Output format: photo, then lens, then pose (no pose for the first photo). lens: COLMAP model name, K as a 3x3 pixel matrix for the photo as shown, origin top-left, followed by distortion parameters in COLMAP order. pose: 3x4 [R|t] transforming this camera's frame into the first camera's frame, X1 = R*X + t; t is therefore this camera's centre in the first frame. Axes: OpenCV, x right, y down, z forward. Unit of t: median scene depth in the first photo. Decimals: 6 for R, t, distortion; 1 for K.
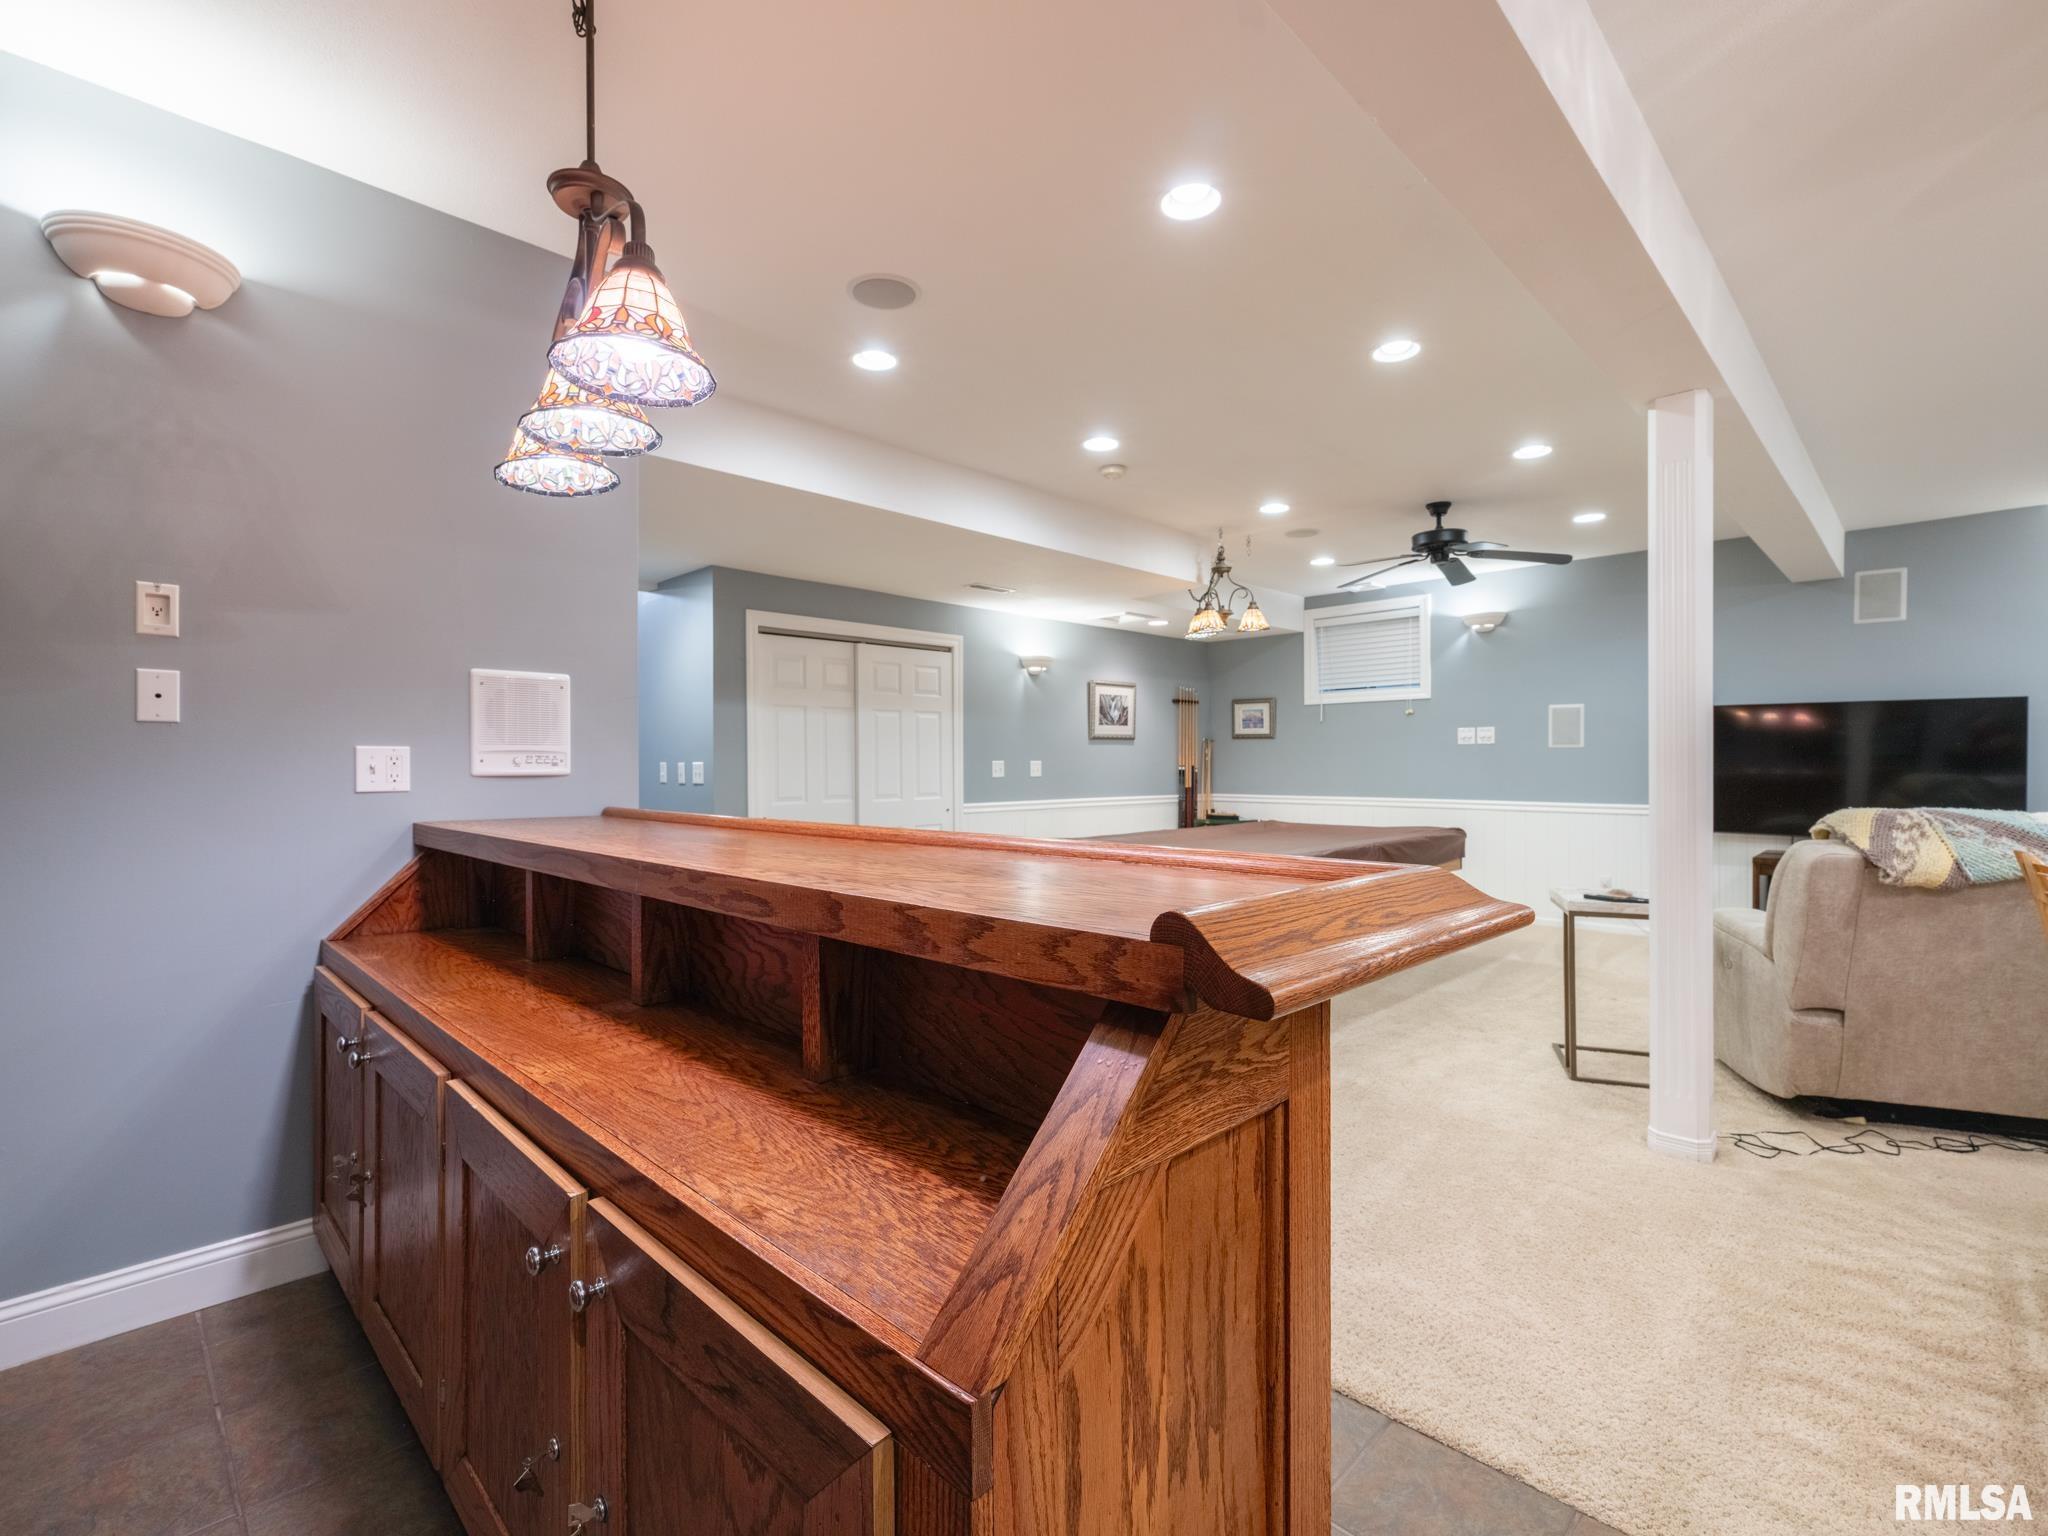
lens RADIAL K [[950.3, 0, 1004.3], [0, 950.3, 768.0], [0, 0, 1]] dist [0.002002, 0.000316]
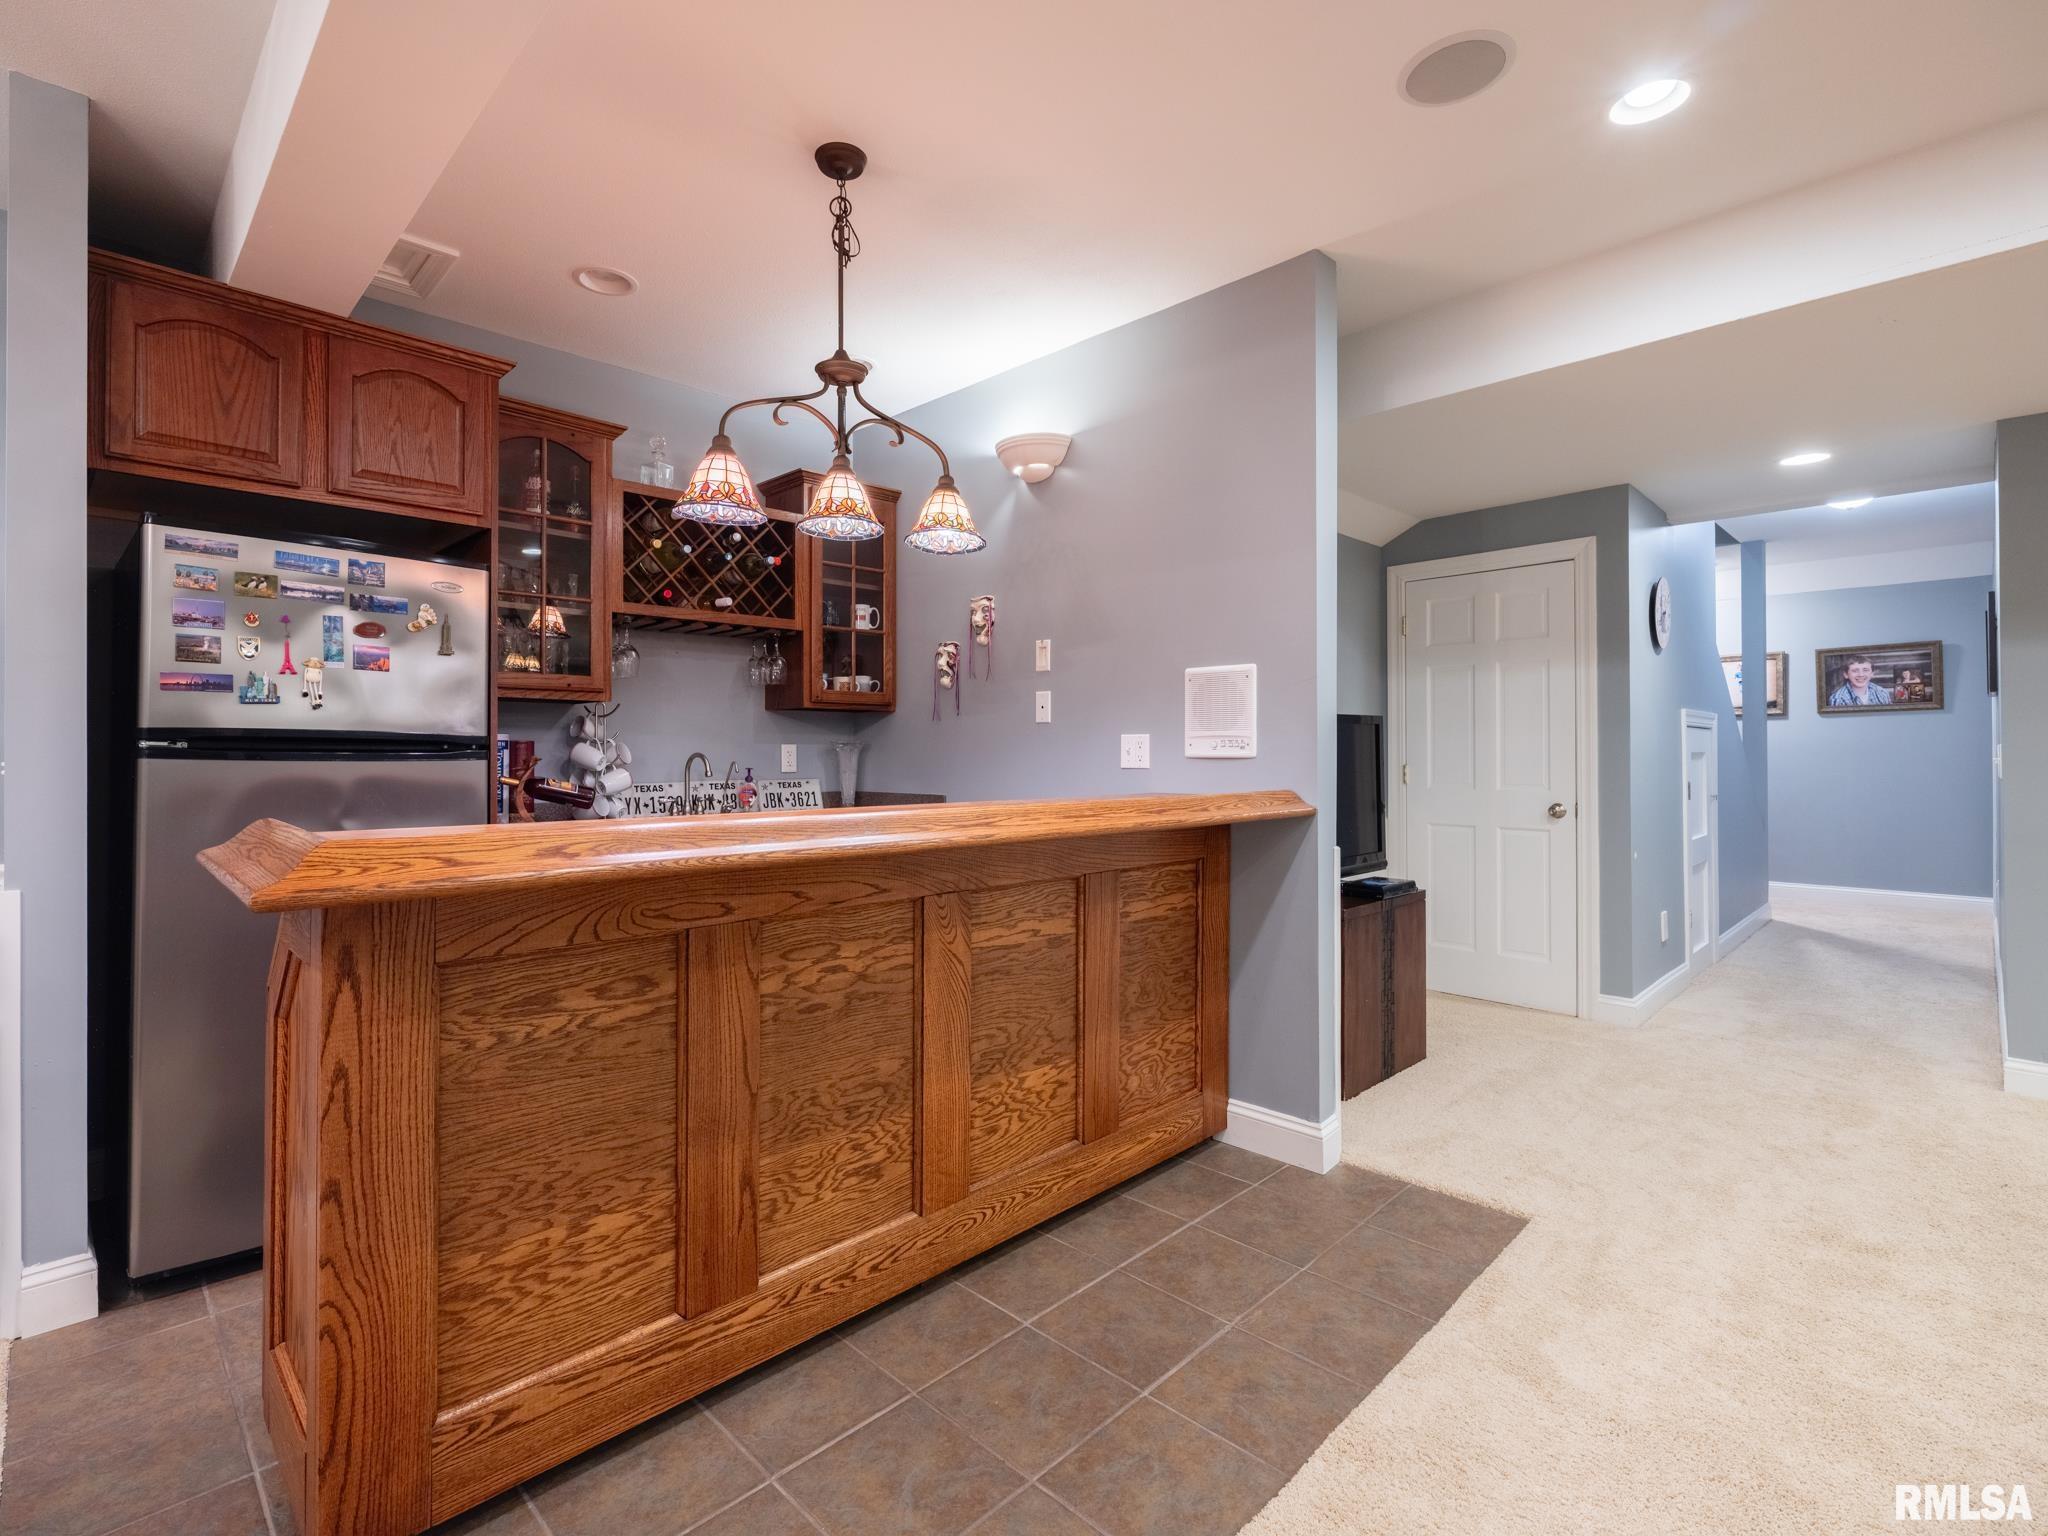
lens RADIAL K [[953.9, 0, 998.2], [0, 953.9, 744.9], [0, 0, 1]] dist [-0.003667, 0.000575]
pose [[-0.009944, -0.004628, -0.999940, 0.248386], [-0.002723, 0.999986, -0.004601, -0.000556], [0.999947, 0.002677, -0.009957, 0.294114]]
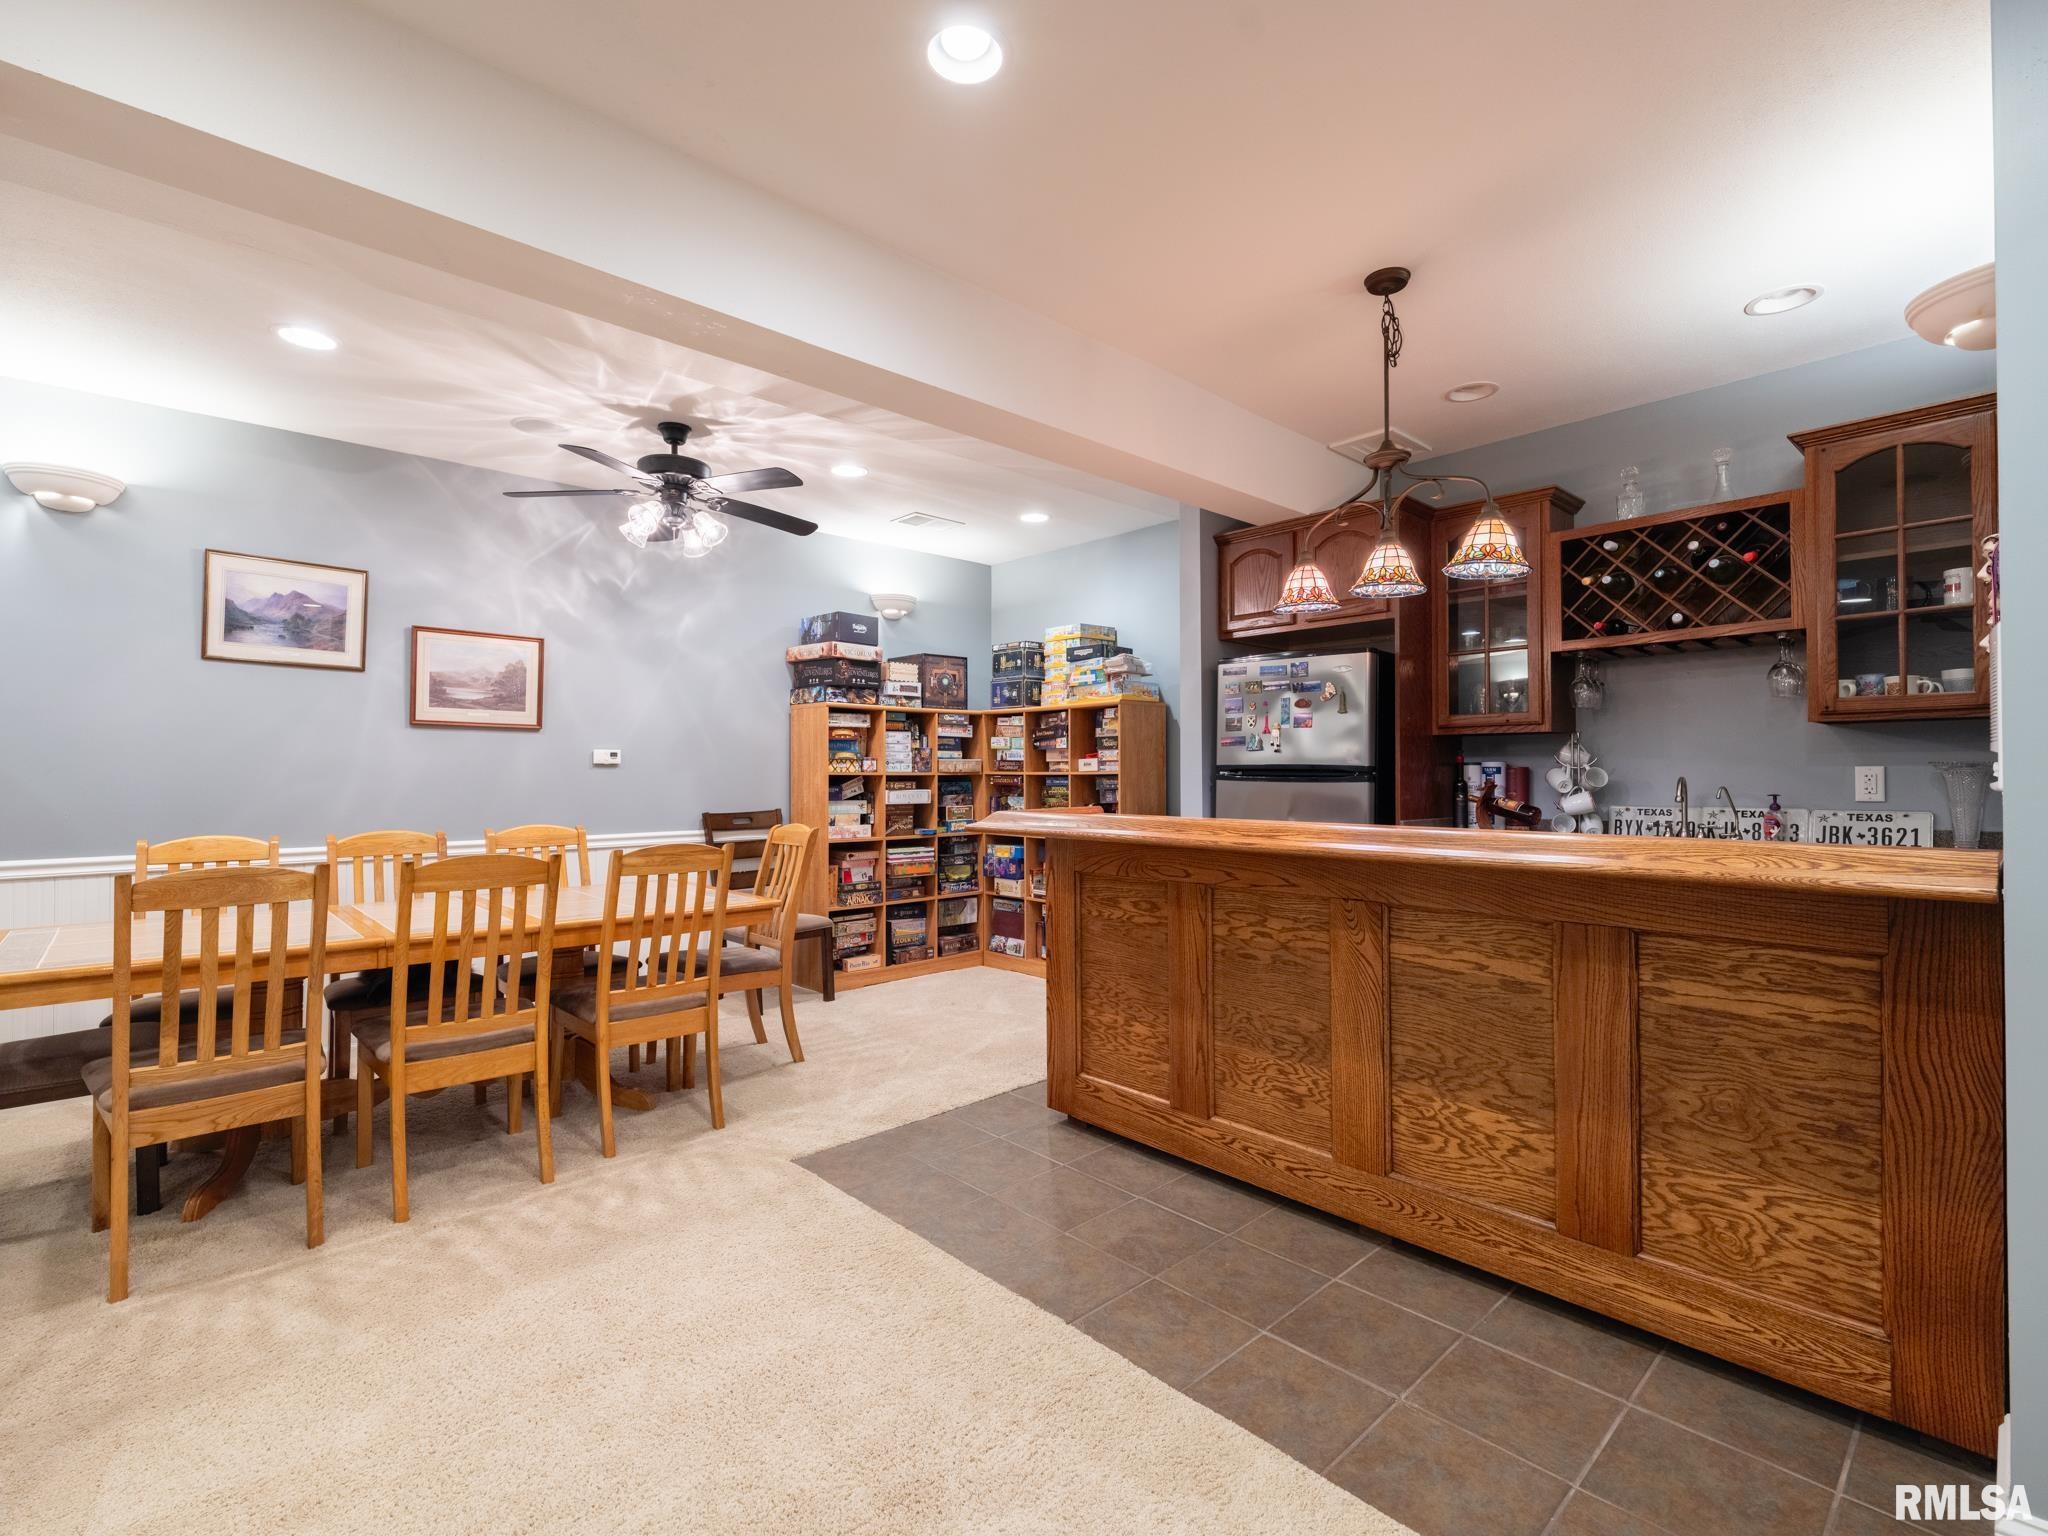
lens RADIAL K [[938.7, 0, 1032.1], [0, 938.7, 765.7], [0, 0, 1]] dist [-0.004490, 0.000983]
pose [[-0.999485, 0.006438, 0.031434, 0.044182], [0.006262, 0.999964, -0.005698, -0.003533], [-0.031470, -0.005498, -0.999490, 0.643318]]
